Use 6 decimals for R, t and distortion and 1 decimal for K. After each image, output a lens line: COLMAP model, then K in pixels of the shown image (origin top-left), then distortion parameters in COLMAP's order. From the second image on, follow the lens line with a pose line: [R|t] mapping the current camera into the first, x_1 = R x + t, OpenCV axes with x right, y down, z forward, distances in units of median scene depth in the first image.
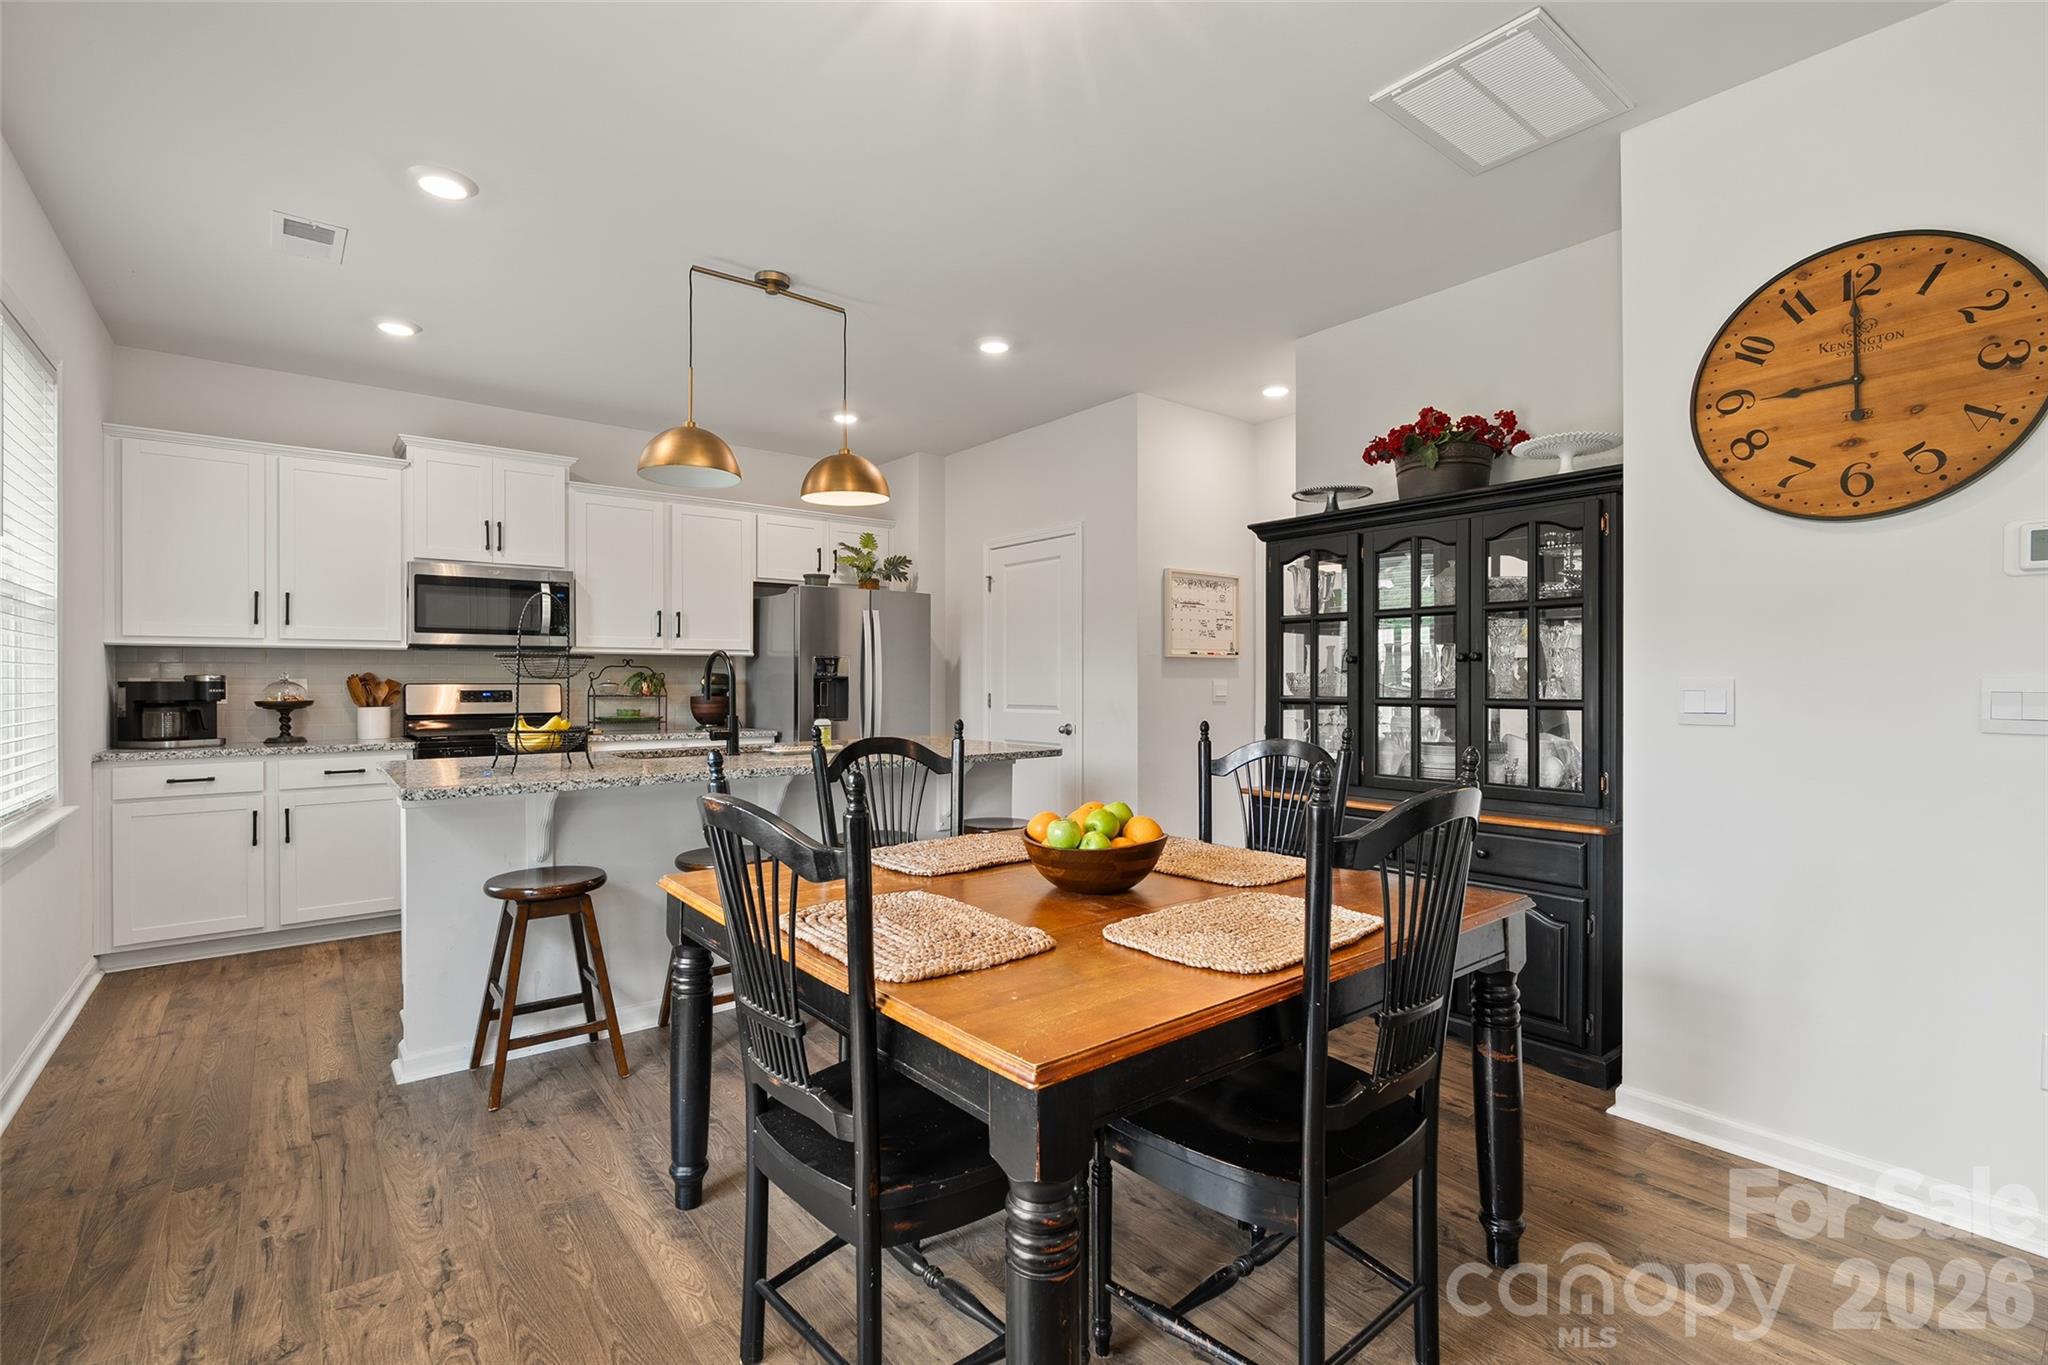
lens RADIAL K [[923.4, 0, 1018.6], [0, 923.4, 681.2], [0, 0, 1]] dist [-0.009431, 0.001573]
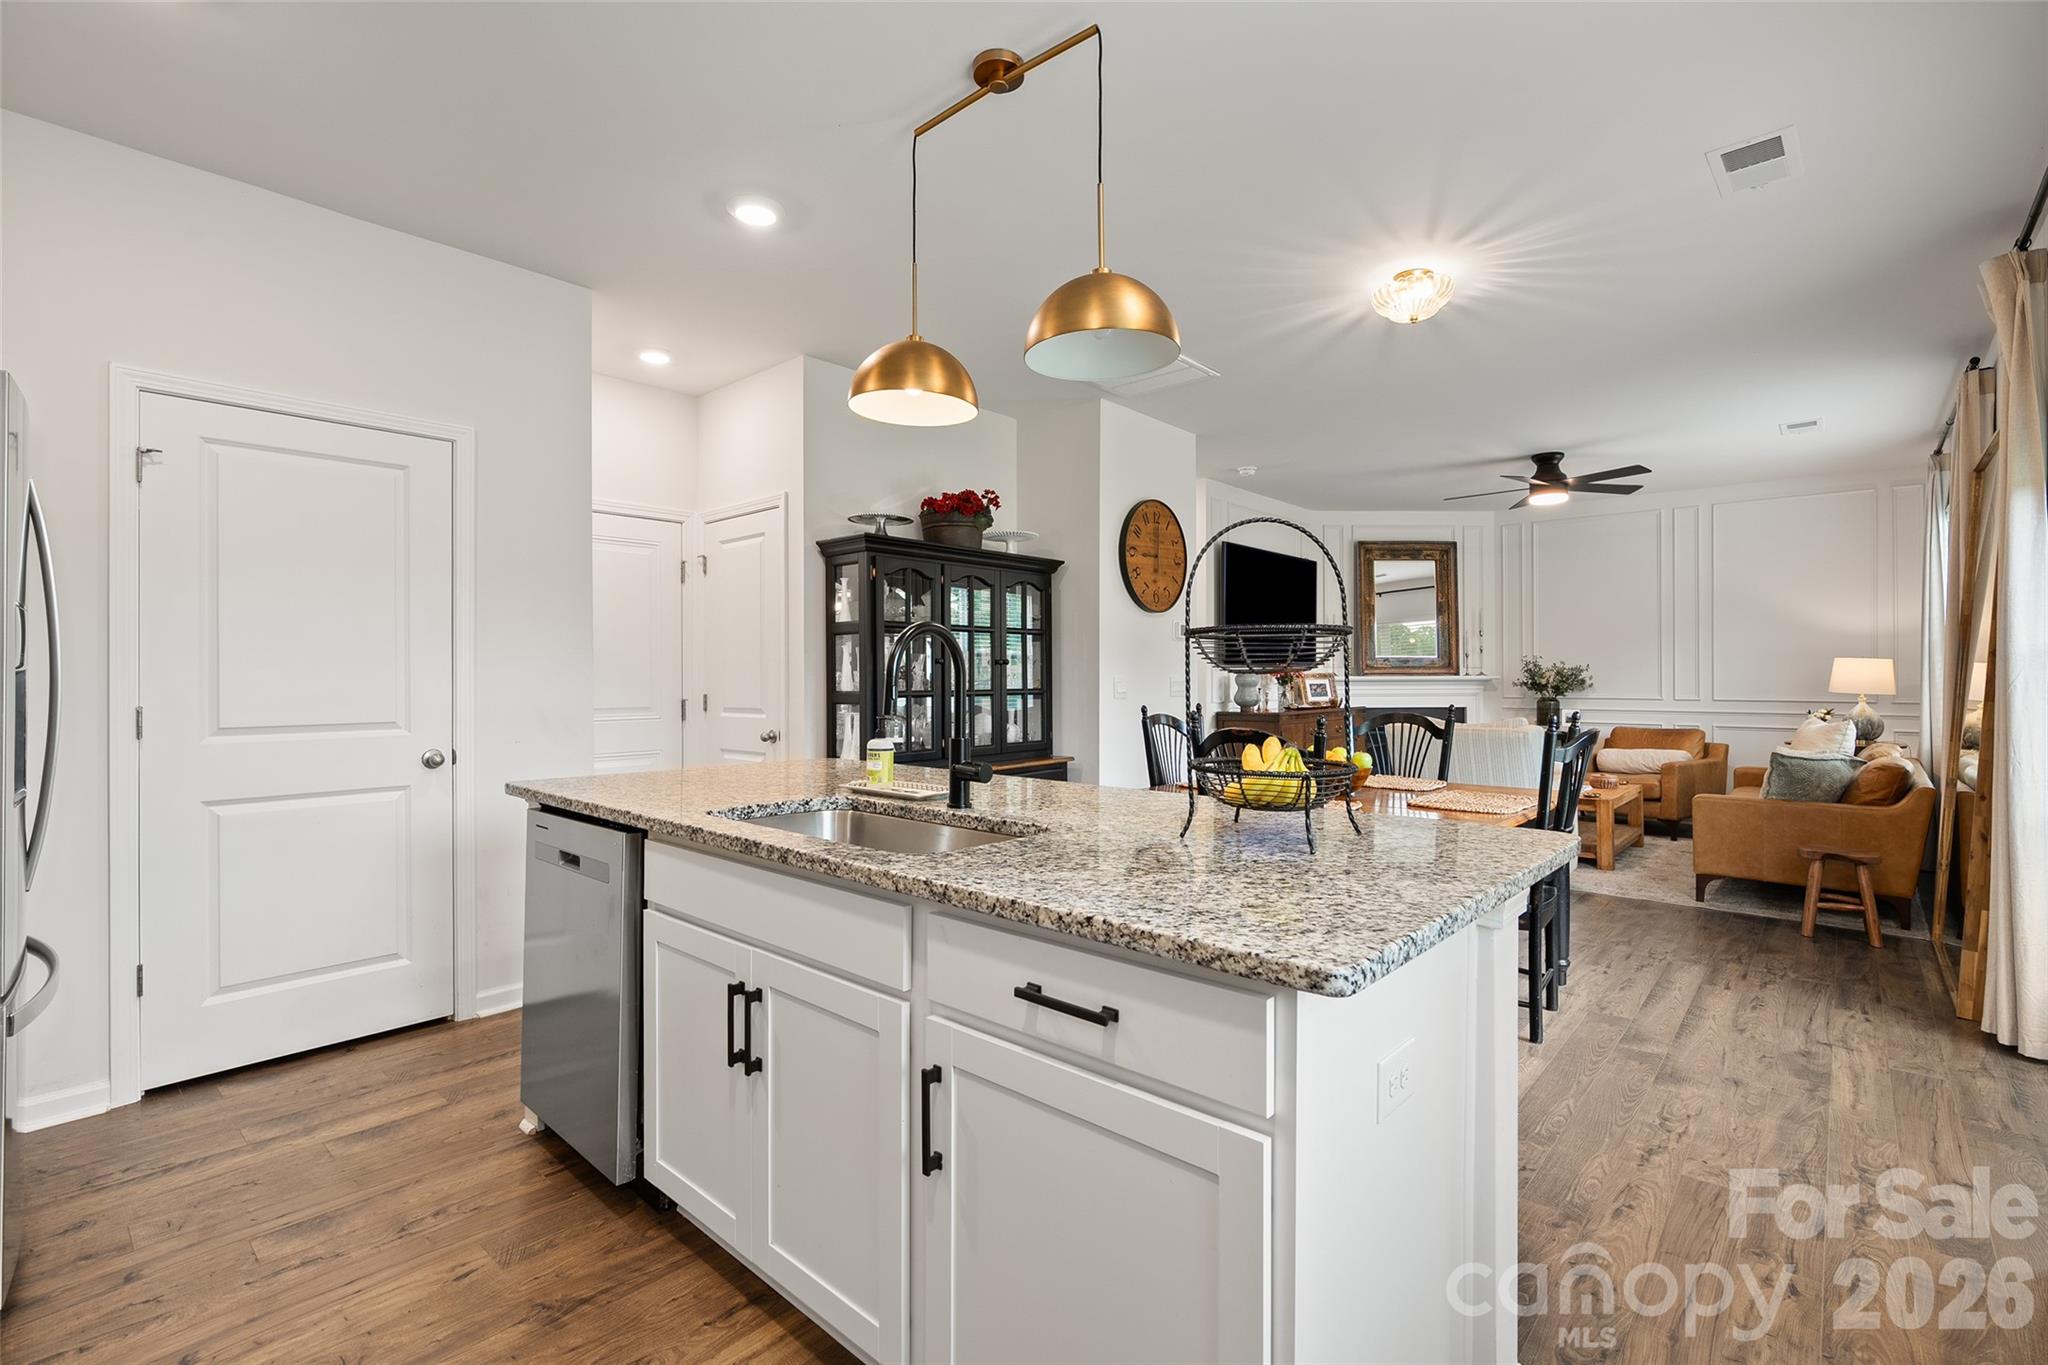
lens RADIAL K [[923.2, 0, 1030.5], [0, 923.2, 671.9], [0, 0, 1]] dist [-0.000921, -0.000129]
pose [[-0.175120, 0.005171, 0.984534, -0.723799], [0.001220, 0.999987, -0.005035, -0.001787], [-0.984546, 0.000320, -0.175124, 0.864406]]
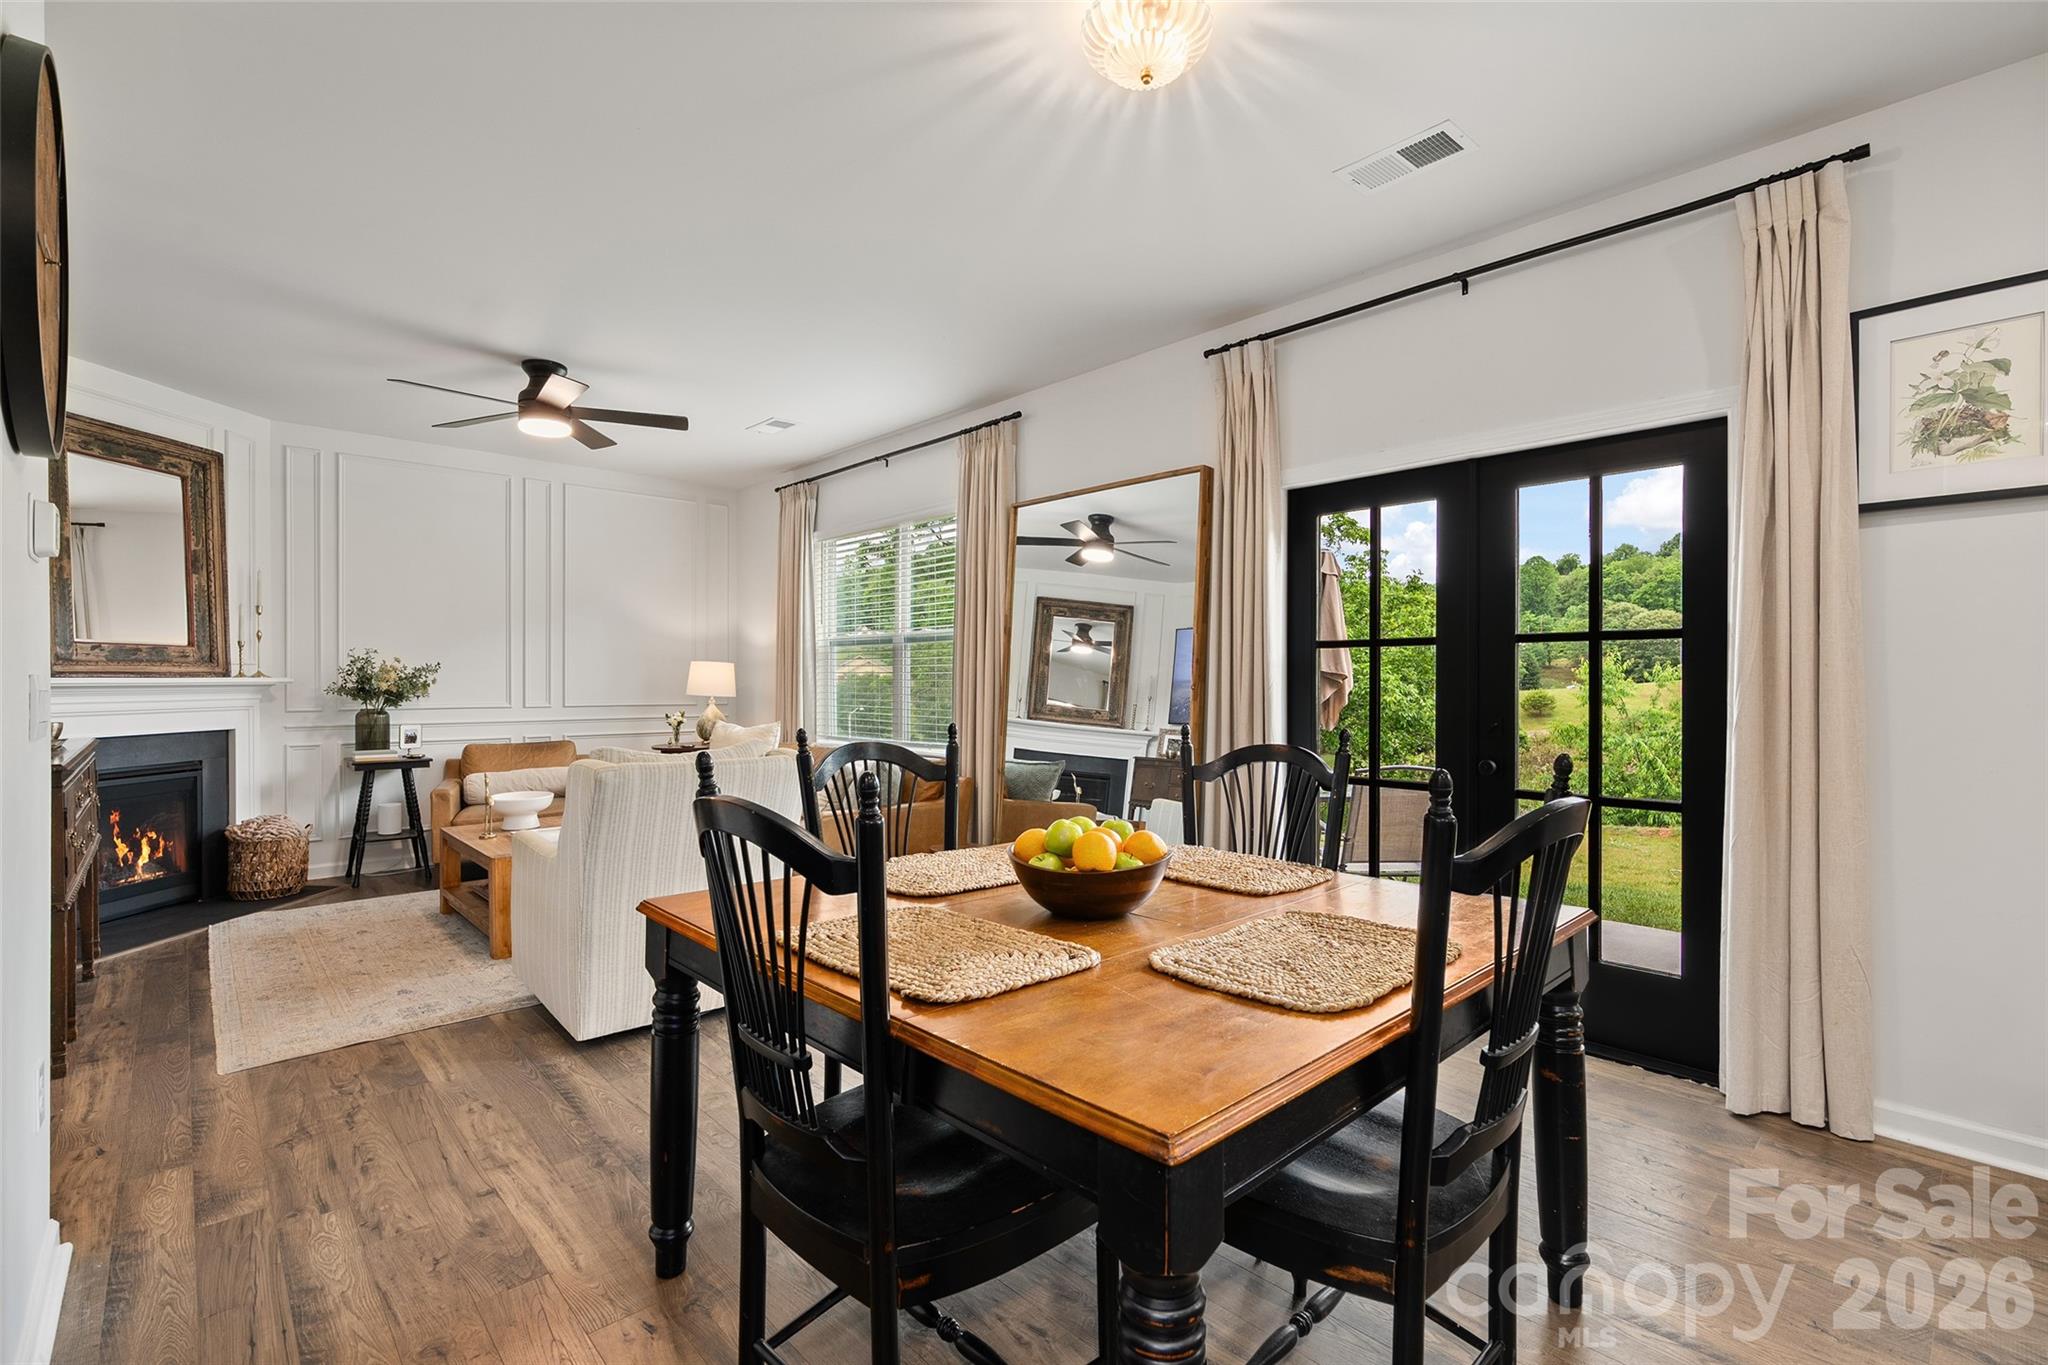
lens RADIAL K [[918.0, 0, 1015.9], [0, 918.0, 684.4], [0, 0, 1]] dist [-0.007193, 0.000405]
pose [[-0.997514, -0.000670, -0.070464, 0.101089], [-0.001043, 0.999986, 0.005254, -0.001110], [0.070459, 0.005314, -0.997500, 0.860893]]
